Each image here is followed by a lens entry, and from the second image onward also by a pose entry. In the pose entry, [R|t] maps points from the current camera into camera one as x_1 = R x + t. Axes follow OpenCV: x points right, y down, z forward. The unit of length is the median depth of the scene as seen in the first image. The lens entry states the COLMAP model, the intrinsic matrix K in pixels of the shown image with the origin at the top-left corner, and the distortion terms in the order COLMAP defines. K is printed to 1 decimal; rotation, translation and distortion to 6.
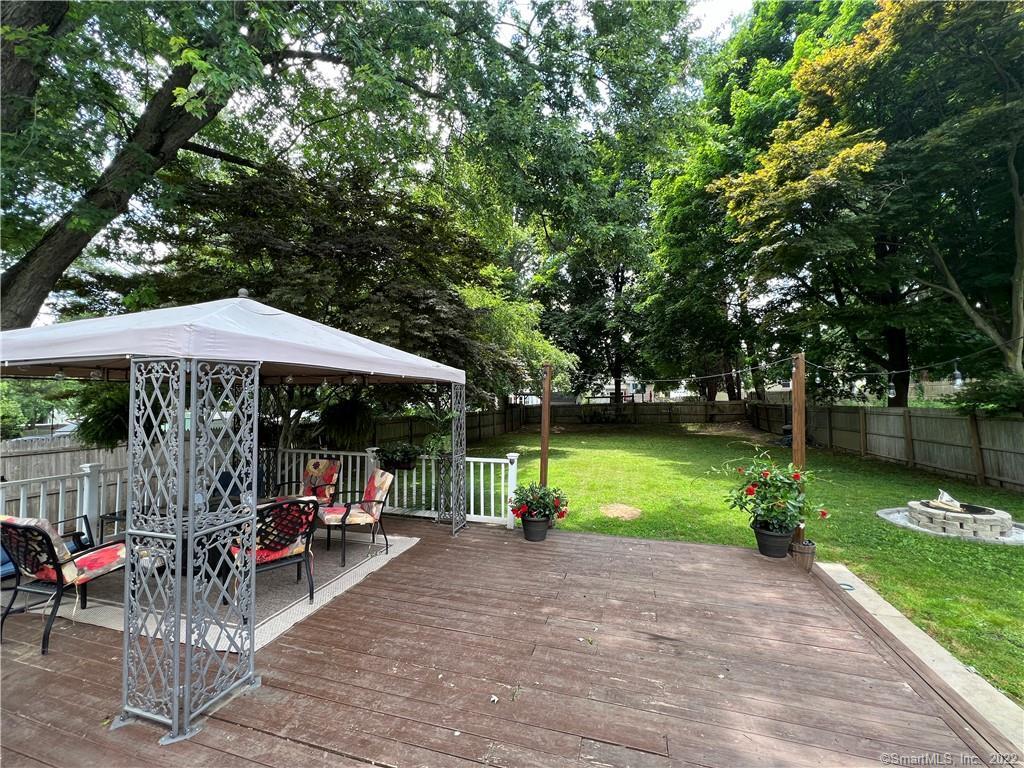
lens RADIAL K [[408.8, 0, 514.3], [0, 408.8, 386.8], [0, 0, 1]] dist [-0.002953, -0.000222]
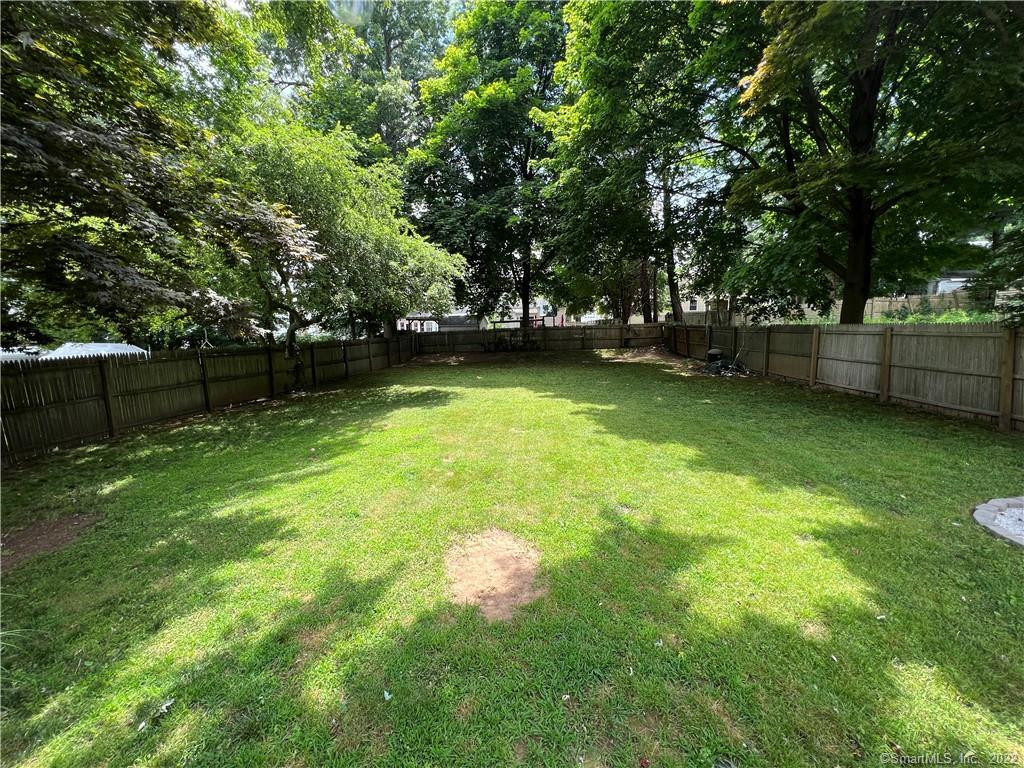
lens RADIAL K [[407.7, 0, 509.0], [0, 407.7, 402.3], [0, 0, 1]] dist [0.000633, 0.000035]
pose [[0.981065, -0.048574, 0.187489, 0.237388], [0.007570, 0.976917, 0.213486, 0.050143], [-0.193531, -0.208024, 0.958786, 0.717979]]
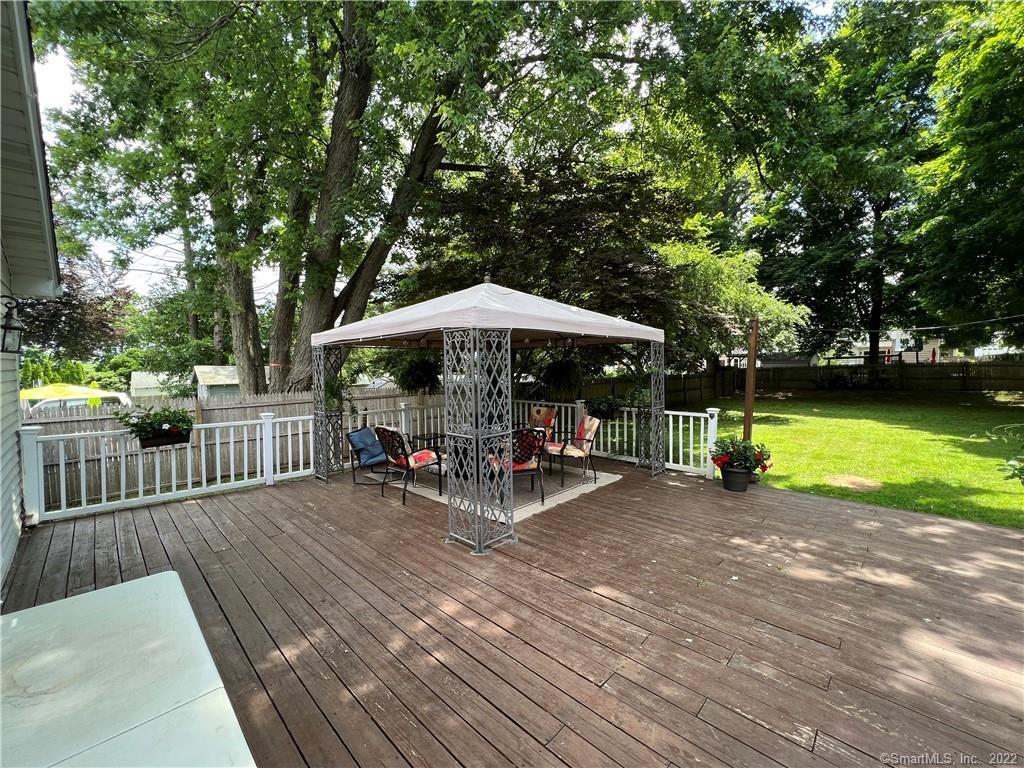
lens RADIAL K [[411.4, 0, 513.9], [0, 411.4, 380.2], [0, 0, 1]] dist [-0.001889, -0.000175]
pose [[0.885898, 0.005736, -0.463844, 0.027579], [0.026433, 0.997675, 0.062822, 0.012375], [0.463126, -0.067915, 0.883687, -0.120268]]
